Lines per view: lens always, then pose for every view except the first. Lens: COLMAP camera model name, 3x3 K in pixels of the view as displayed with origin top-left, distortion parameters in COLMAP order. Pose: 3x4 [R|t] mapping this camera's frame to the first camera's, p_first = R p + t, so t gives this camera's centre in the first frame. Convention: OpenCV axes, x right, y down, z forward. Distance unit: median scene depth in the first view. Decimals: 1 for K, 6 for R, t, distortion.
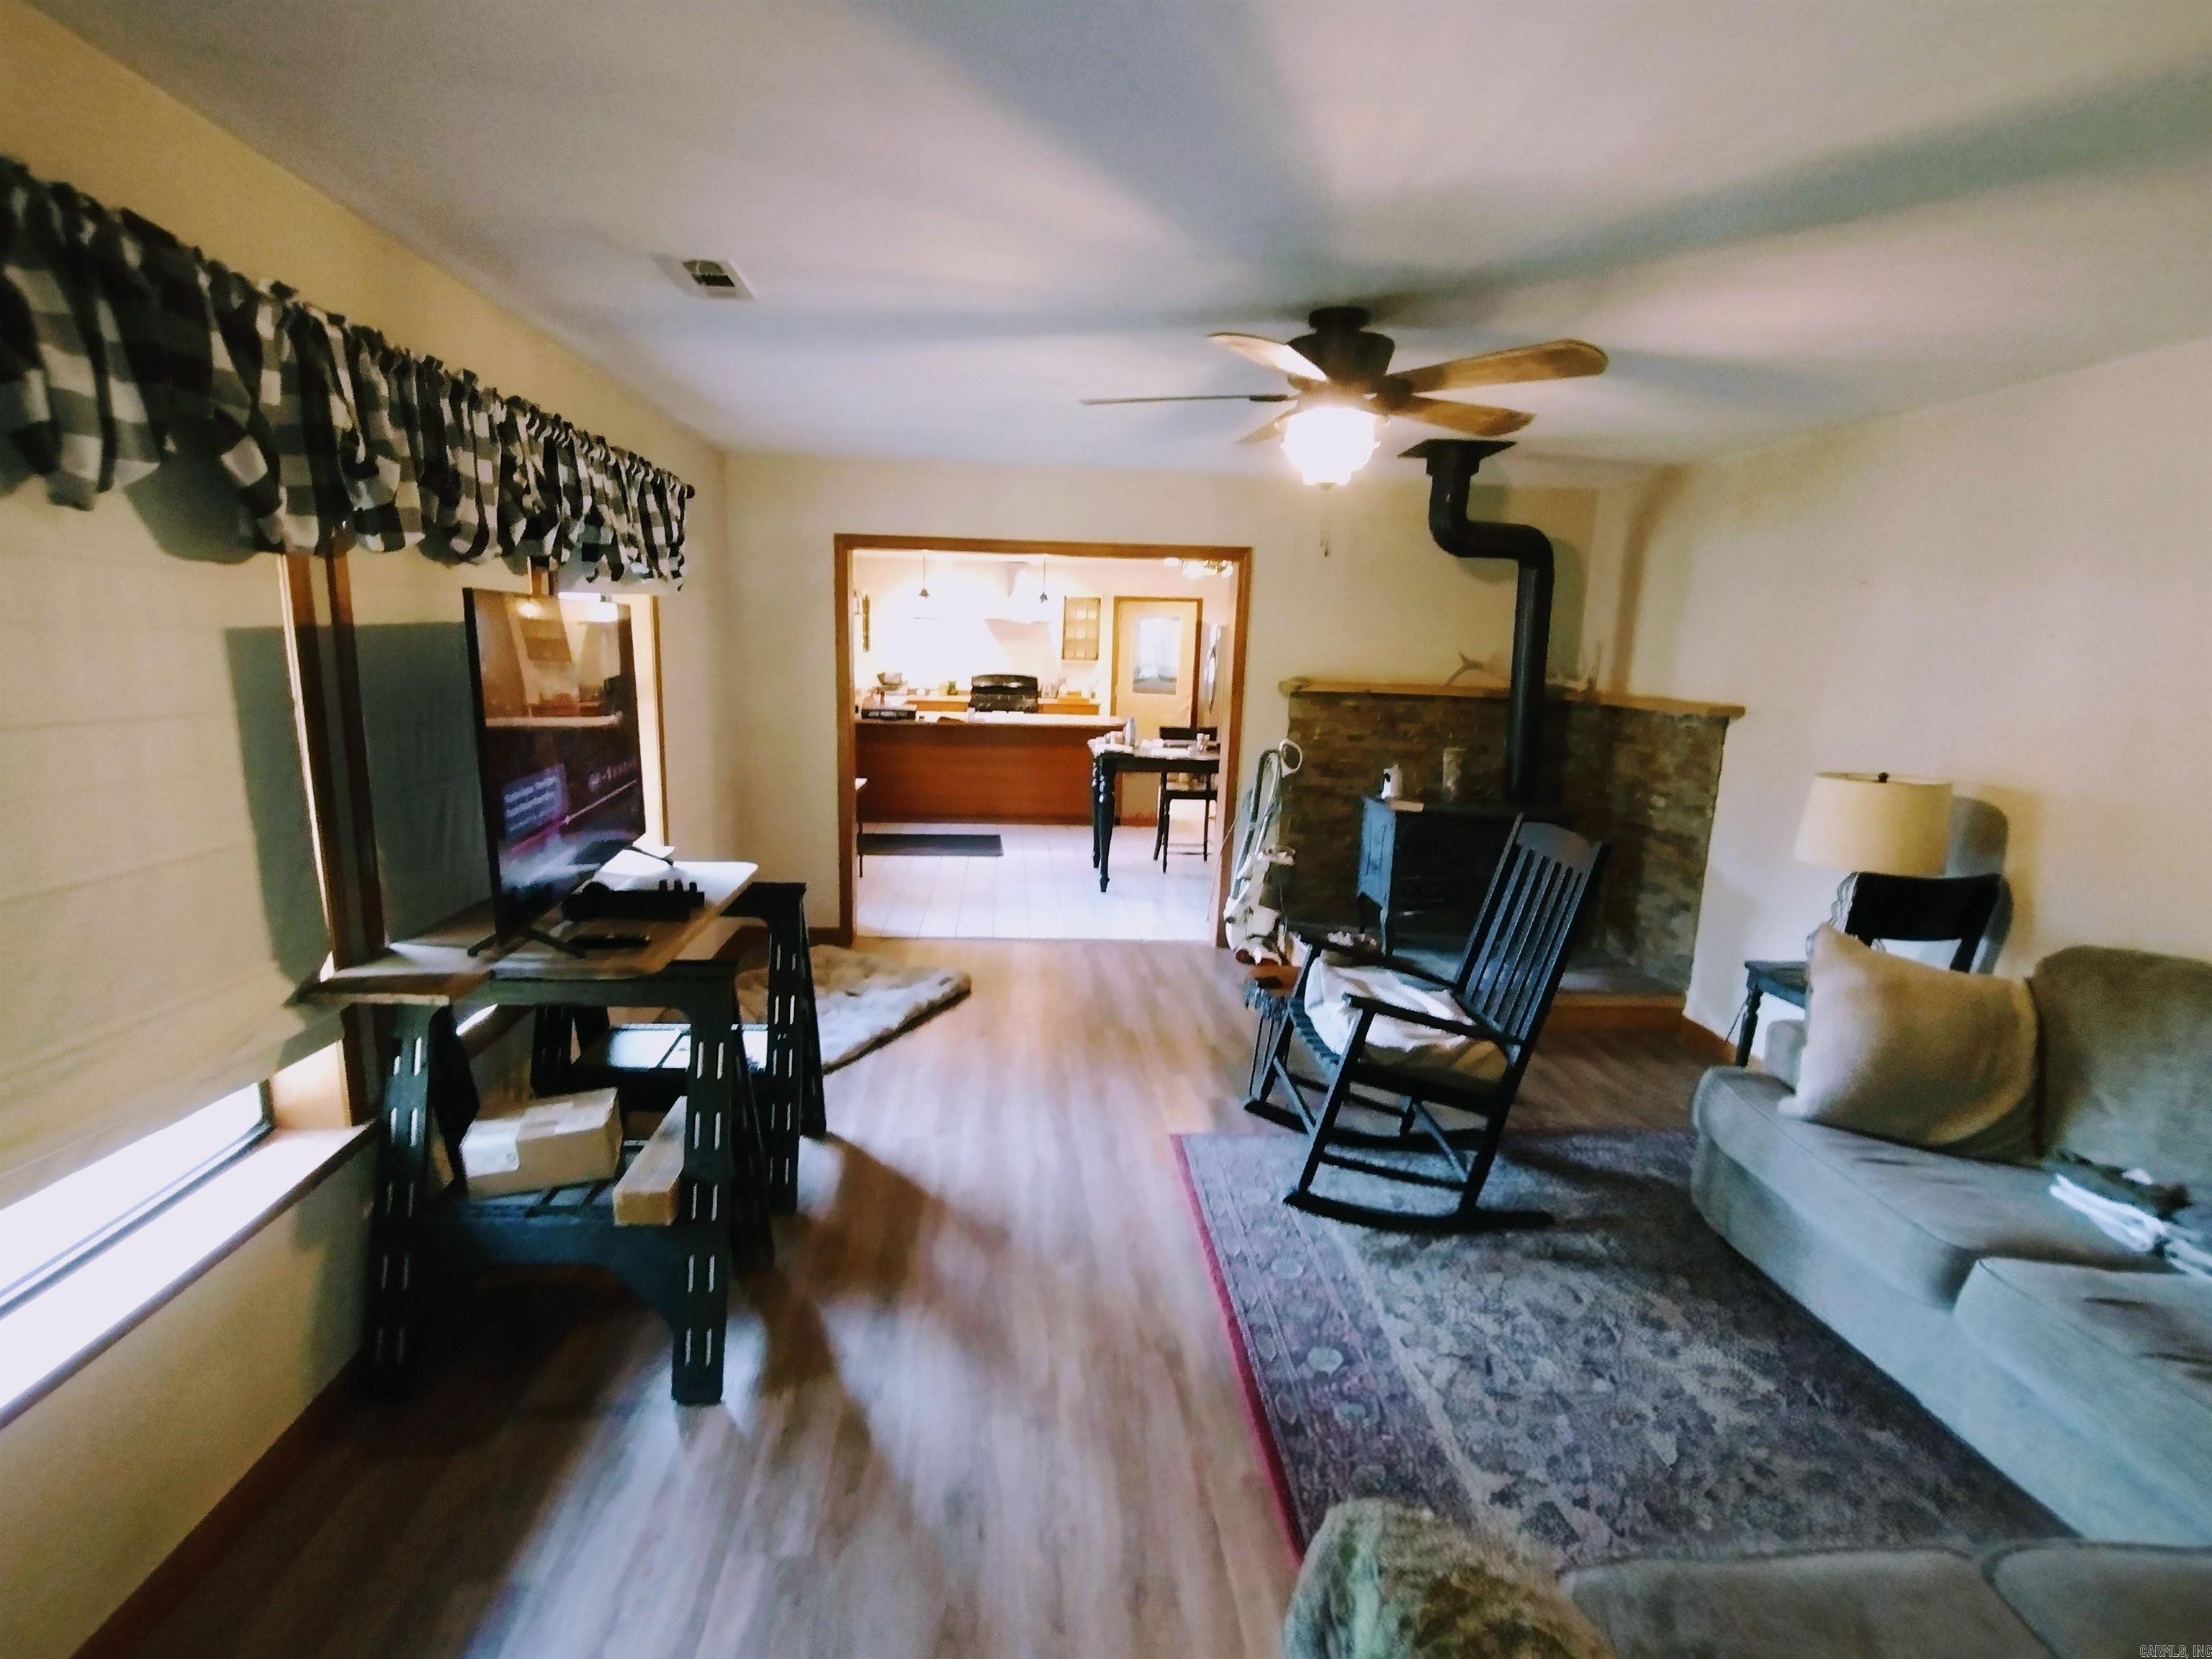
lens RADIAL K [[1042.2, 0, 1107.6], [0, 1042.2, 837.2], [0, 0, 1]] dist [0.001501, 0.000149]
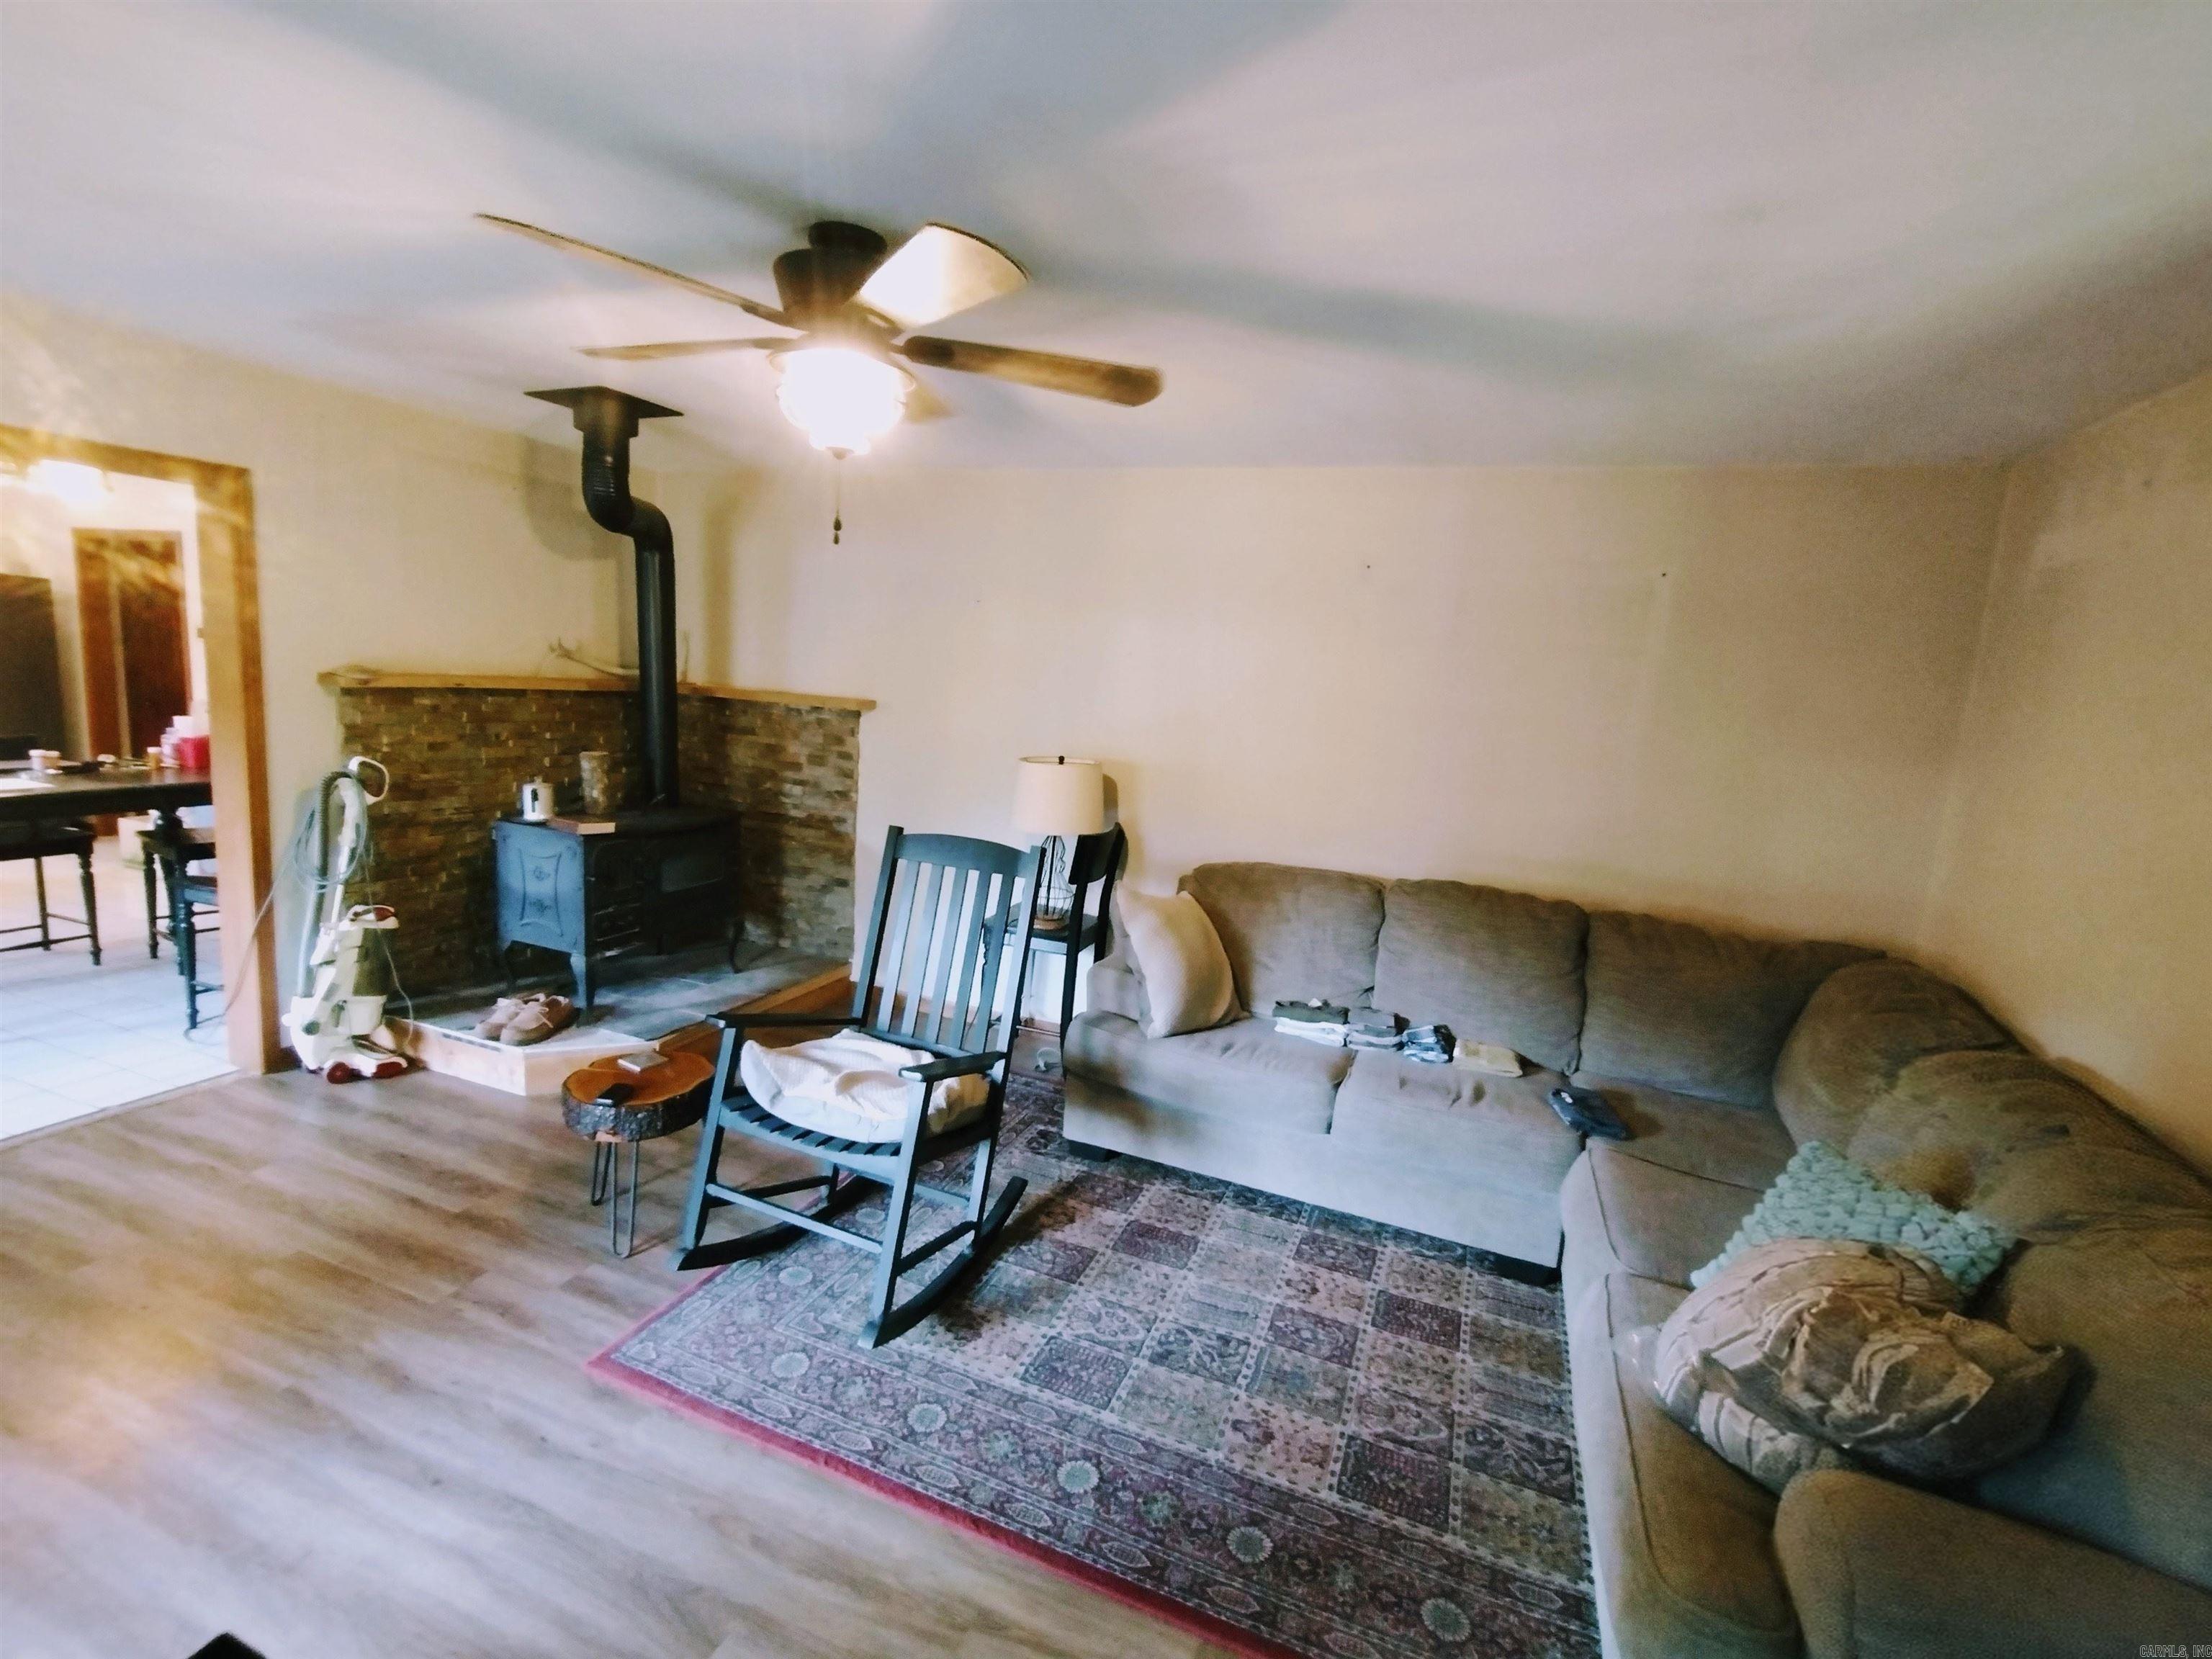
lens RADIAL K [[982.3, 0, 1110.8], [0, 982.3, 813.1], [0, 0, 1]] dist [0.002439, 0.000293]
pose [[0.454643, -0.125863, 0.881736, -0.204453], [0.113190, 0.990103, 0.082968, -0.056508], [-0.883452, 0.062083, 0.464390, 0.255498]]
